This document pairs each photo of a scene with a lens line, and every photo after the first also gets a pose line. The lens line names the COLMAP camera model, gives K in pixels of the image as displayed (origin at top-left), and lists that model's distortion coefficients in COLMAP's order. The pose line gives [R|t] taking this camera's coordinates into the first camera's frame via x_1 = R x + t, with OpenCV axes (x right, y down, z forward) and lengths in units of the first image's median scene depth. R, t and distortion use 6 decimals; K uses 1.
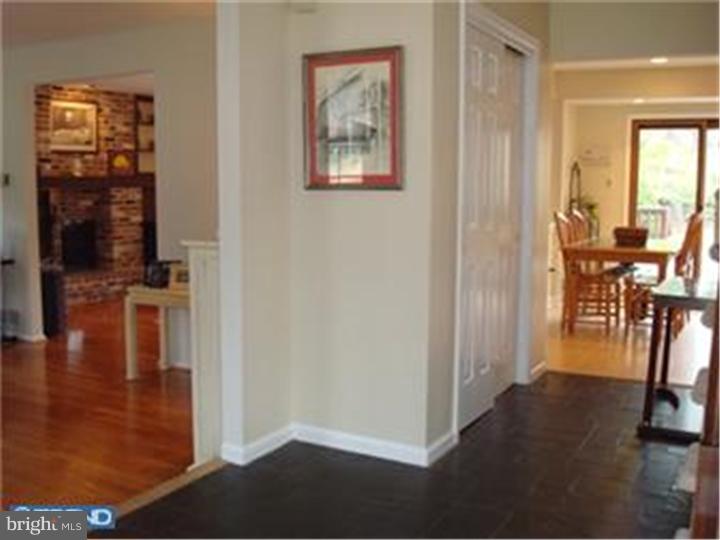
lens RADIAL K [[764.5, 0, 356.8], [0, 764.5, 272.9], [0, 0, 1]] dist [-0.057109, -0.151493]
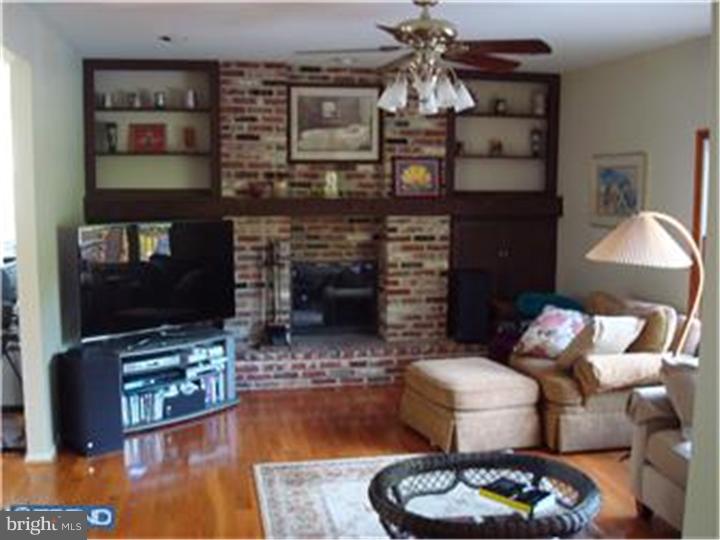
lens RADIAL K [[764.5, 0, 356.8], [0, 764.5, 272.9], [0, 0, 1]] dist [-0.057109, -0.151493]
pose [[0.647738, 0.087503, -0.756821, 0.221241], [-0.089363, 0.995251, 0.038587, -0.119409], [0.756604, 0.042638, 0.652482, 0.764438]]
